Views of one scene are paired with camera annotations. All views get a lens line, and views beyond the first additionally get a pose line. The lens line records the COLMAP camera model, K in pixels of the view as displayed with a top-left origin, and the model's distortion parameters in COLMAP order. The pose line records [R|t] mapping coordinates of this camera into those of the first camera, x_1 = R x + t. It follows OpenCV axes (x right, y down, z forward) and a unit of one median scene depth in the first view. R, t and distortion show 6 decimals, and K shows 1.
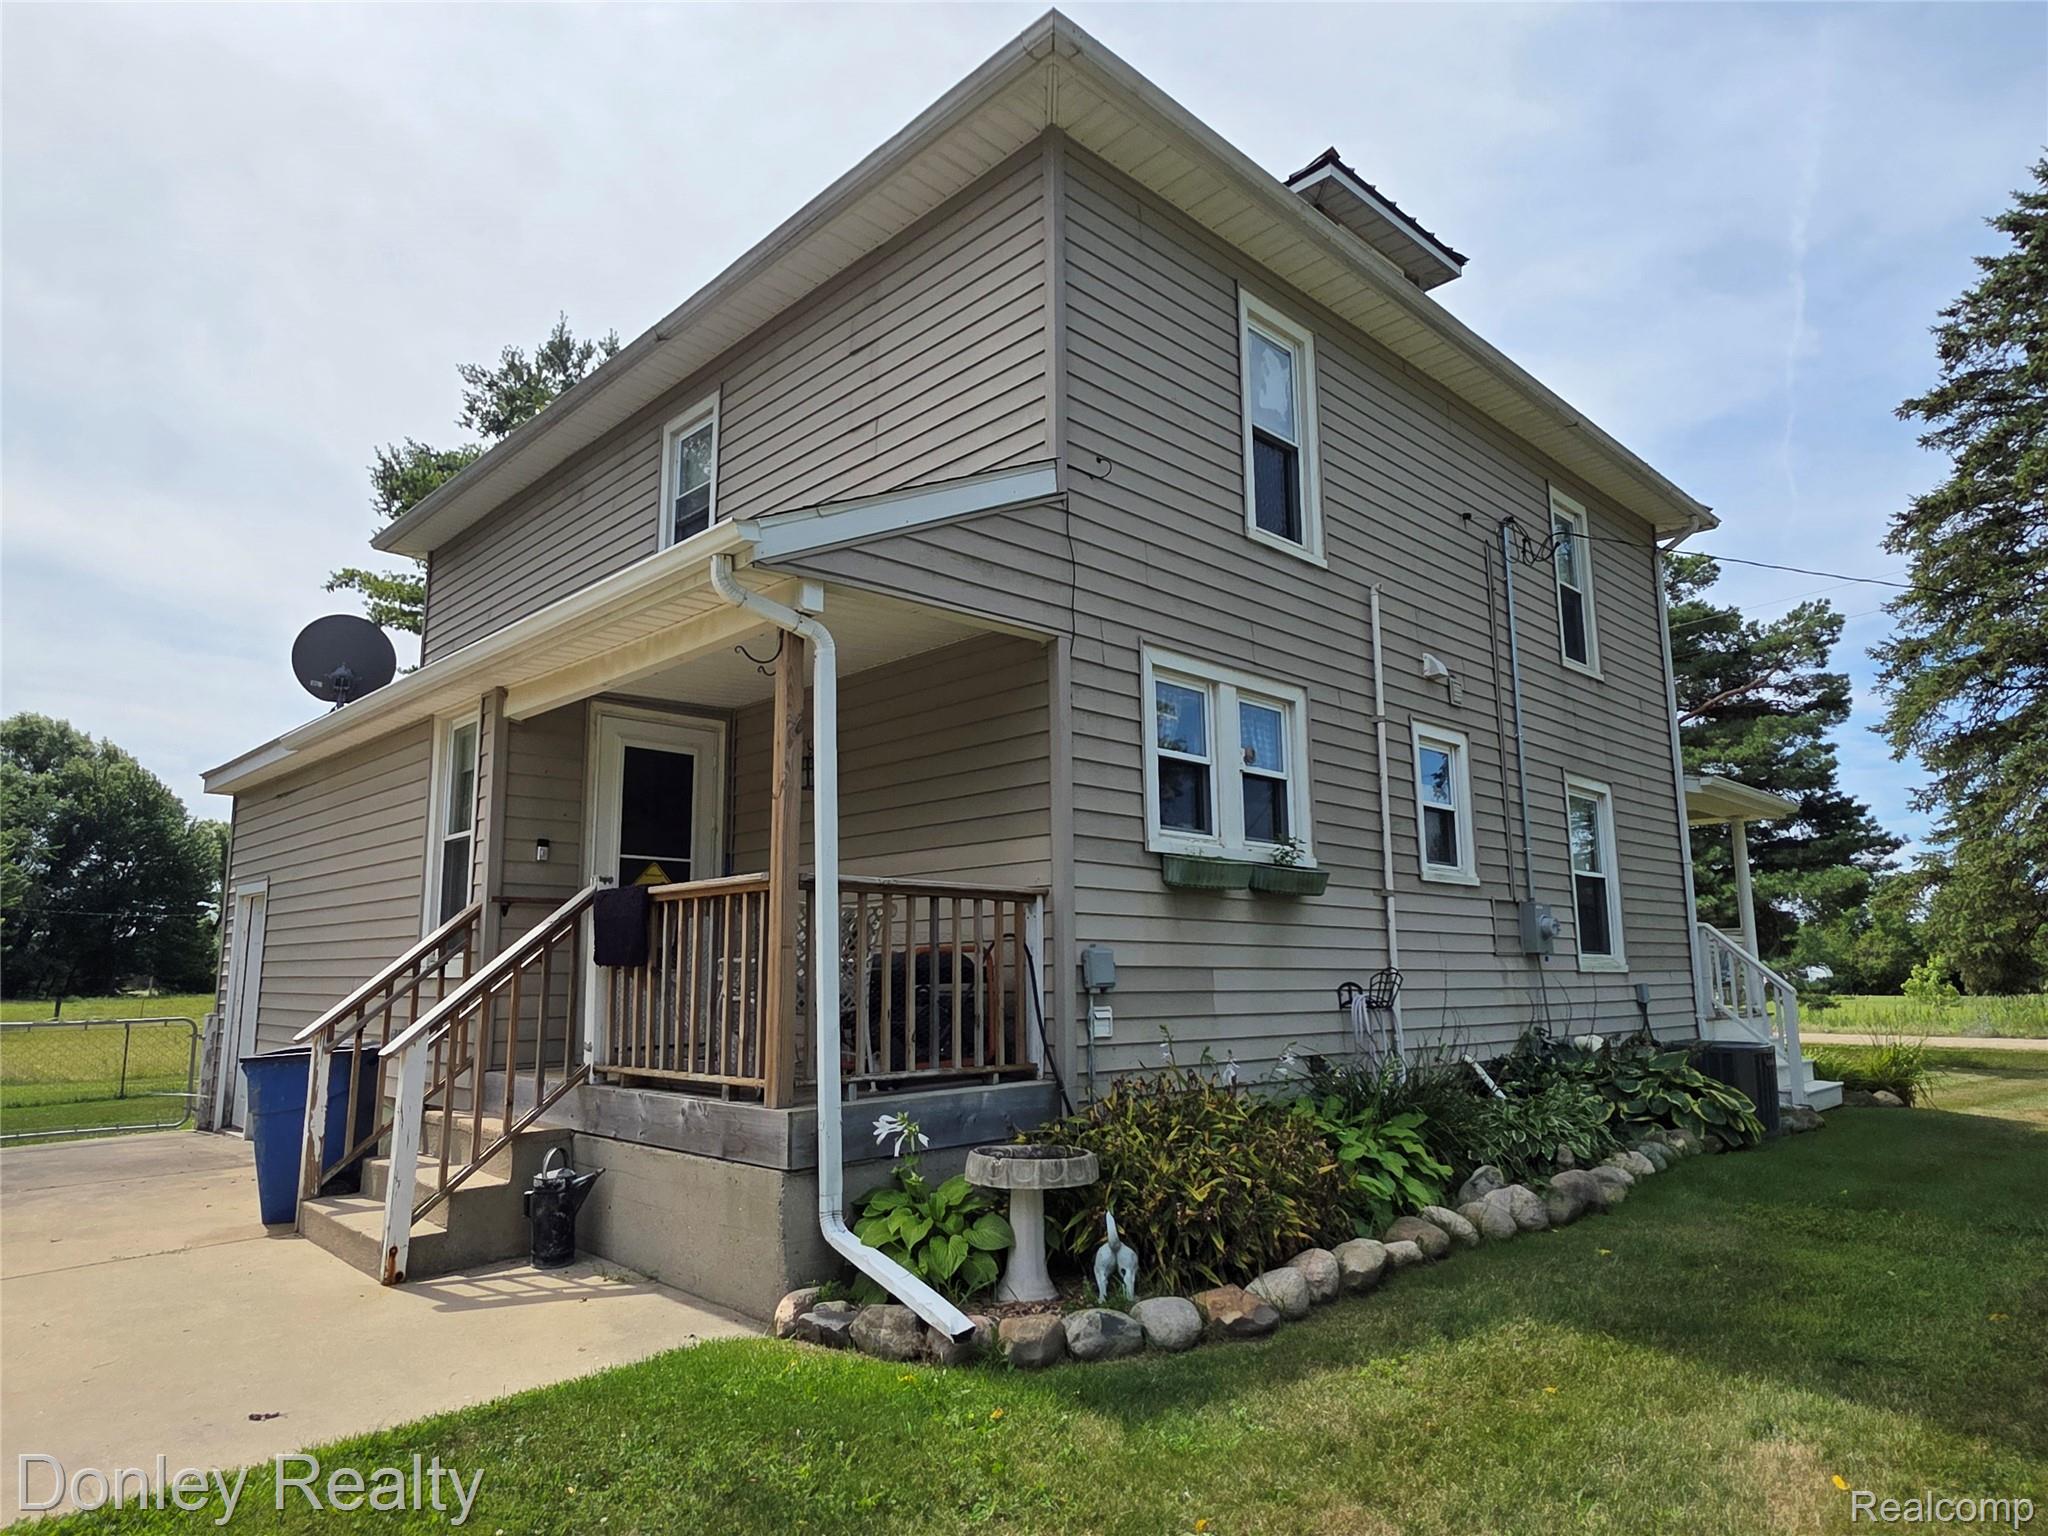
lens RADIAL K [[1260.2, 0, 1024.0], [0, 1260.2, 768.0], [0, 0, 1]] dist [-0.002027, -0.002317]
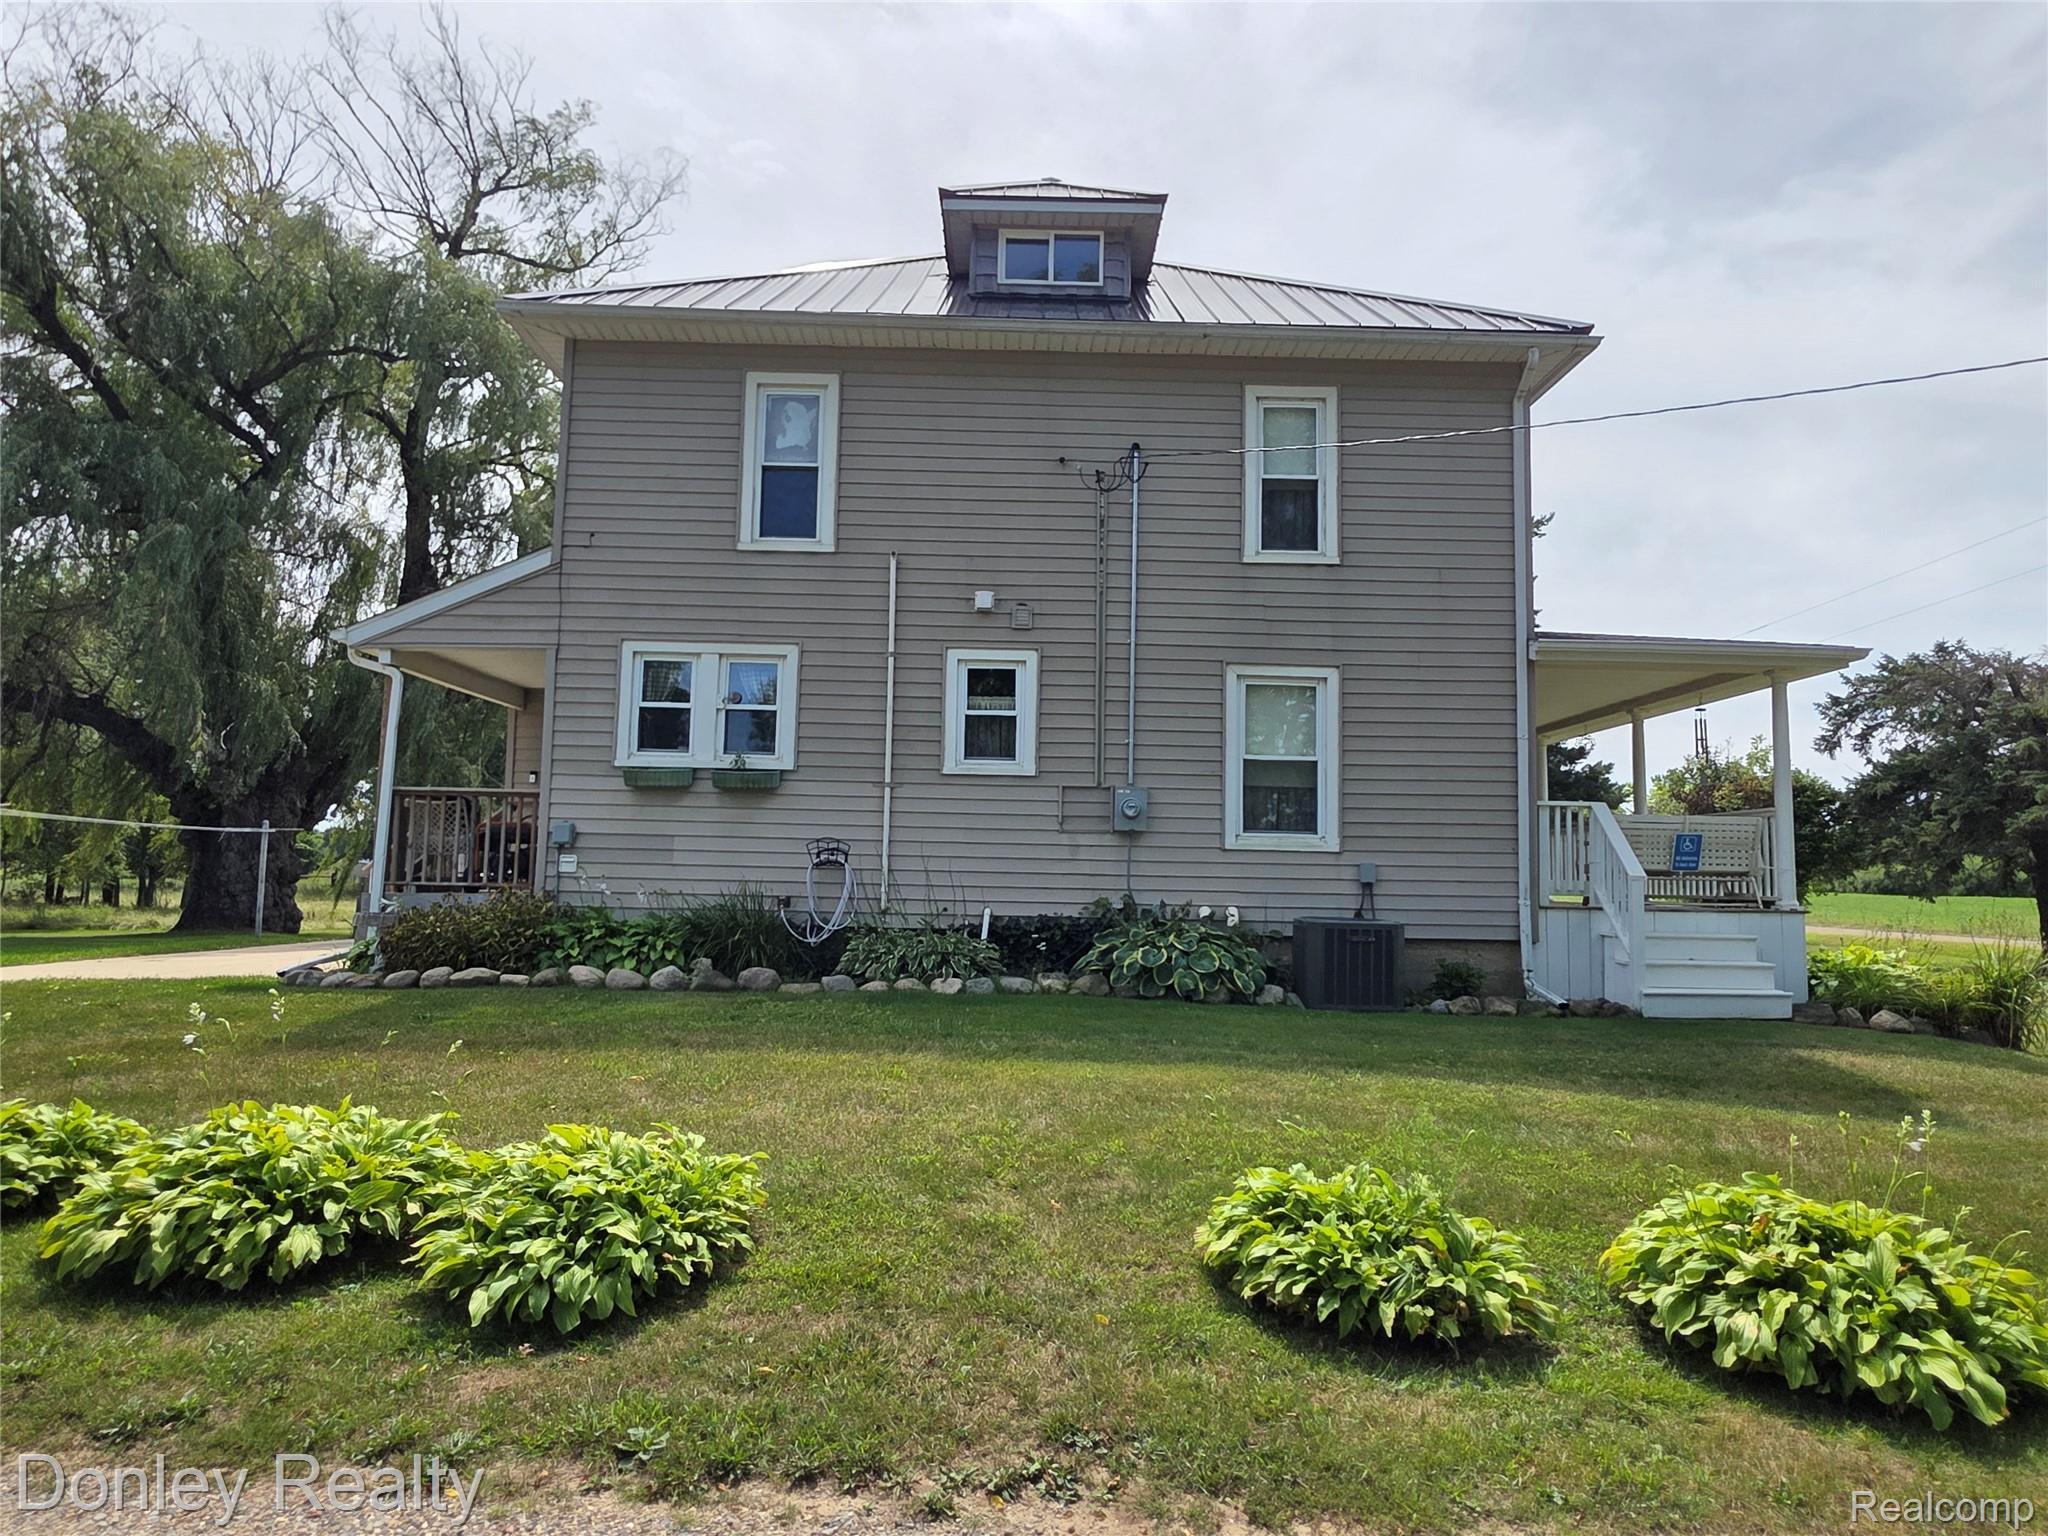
lens RADIAL K [[1260.2, 0, 1024.0], [0, 1260.2, 768.0], [0, 0, 1]] dist [-0.002027, -0.002317]
pose [[0.725857, -0.030771, -0.687157, 1.498229], [0.089812, 0.994686, 0.050328, 0.029742], [0.681957, -0.098246, 0.724764, 0.134470]]
